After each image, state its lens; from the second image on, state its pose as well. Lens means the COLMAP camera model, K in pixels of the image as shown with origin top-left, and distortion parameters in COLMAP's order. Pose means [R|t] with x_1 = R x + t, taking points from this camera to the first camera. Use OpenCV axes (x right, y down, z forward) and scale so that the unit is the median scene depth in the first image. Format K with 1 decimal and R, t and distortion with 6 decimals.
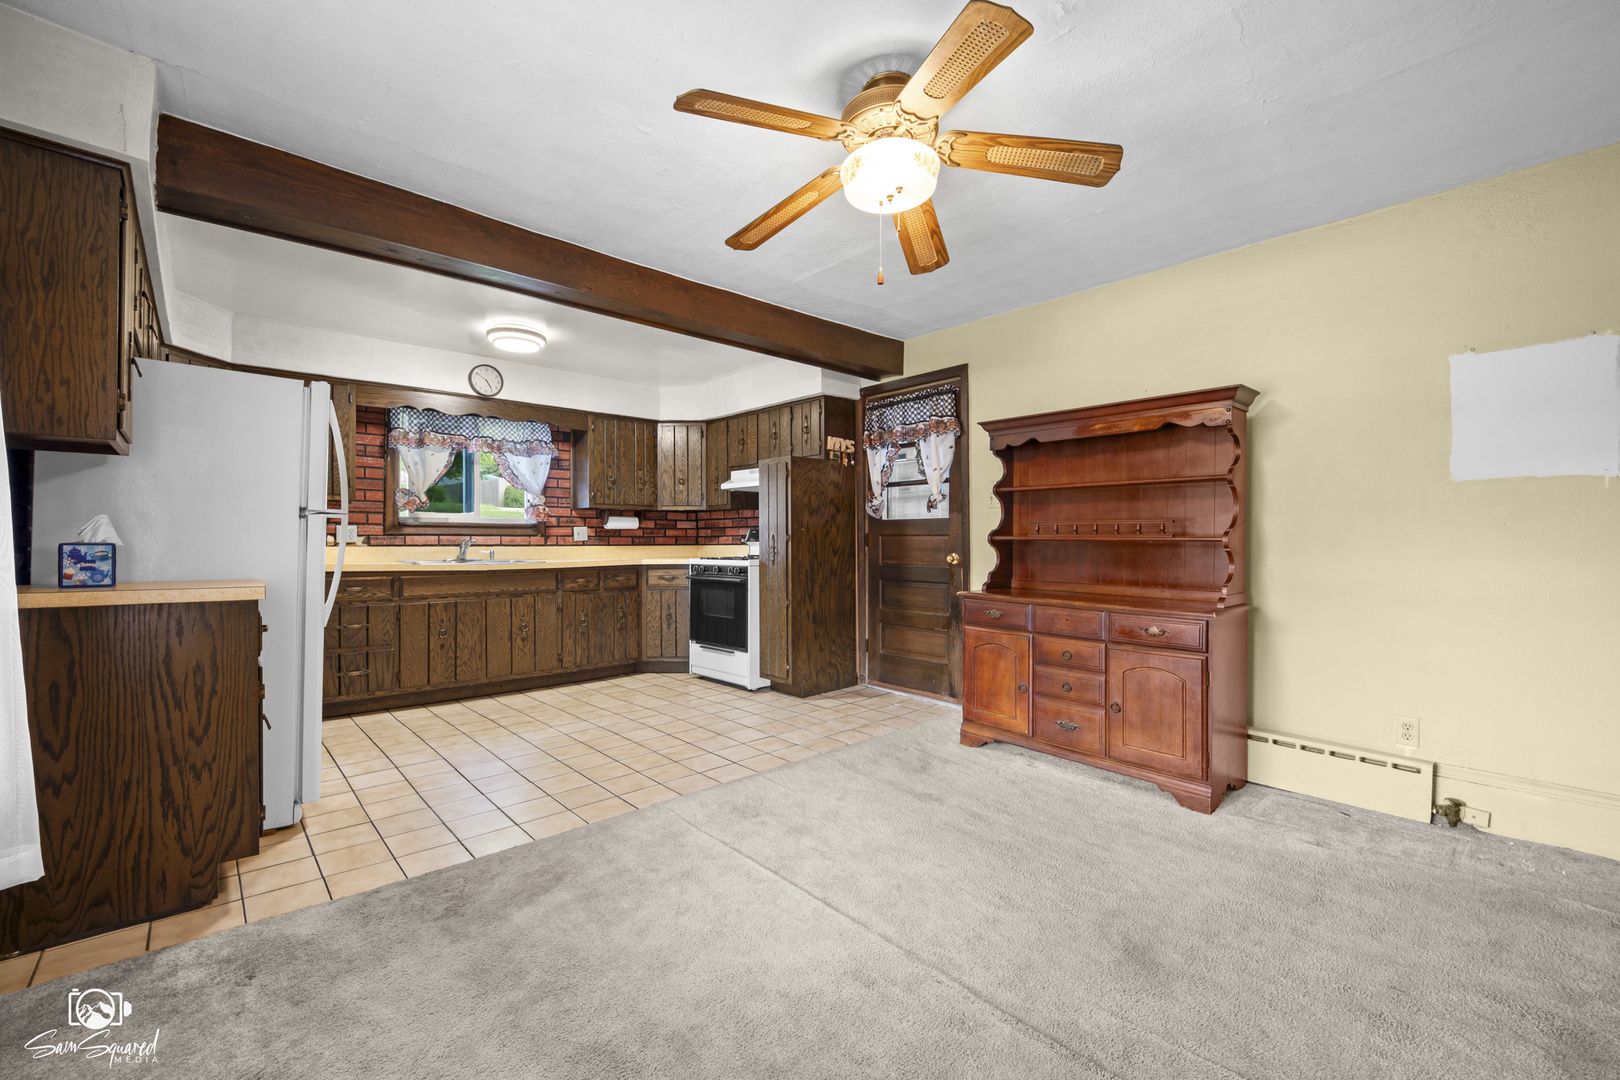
lens RADIAL K [[666.2, 0, 807.1], [0, 666.2, 538.7], [0, 0, 1]] dist [-0.009651, -0.002496]
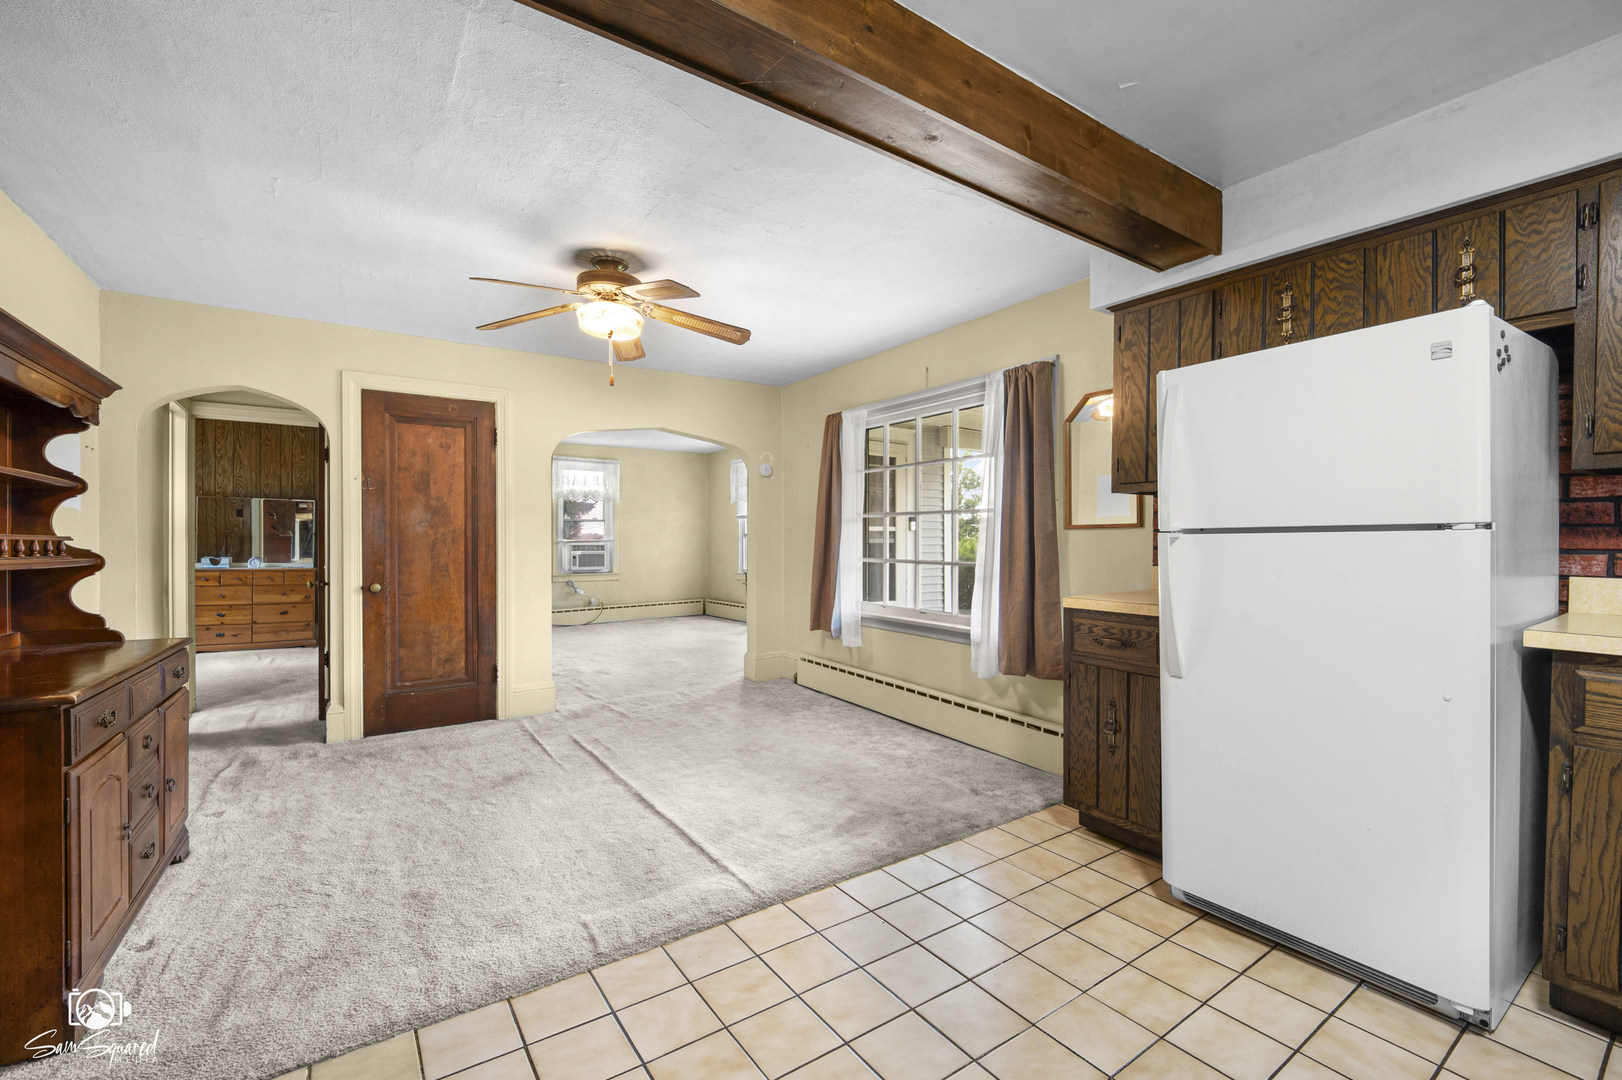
lens RADIAL K [[667.0, 0, 810.8], [0, 667.0, 542.3], [0, 0, 1]] dist [-0.009651, -0.002496]
pose [[-0.989559, -0.000400, 0.144128, -0.228939], [-0.000188, 0.999999, 0.001489, -0.015027], [-0.144128, 0.001446, -0.989558, 1.022988]]
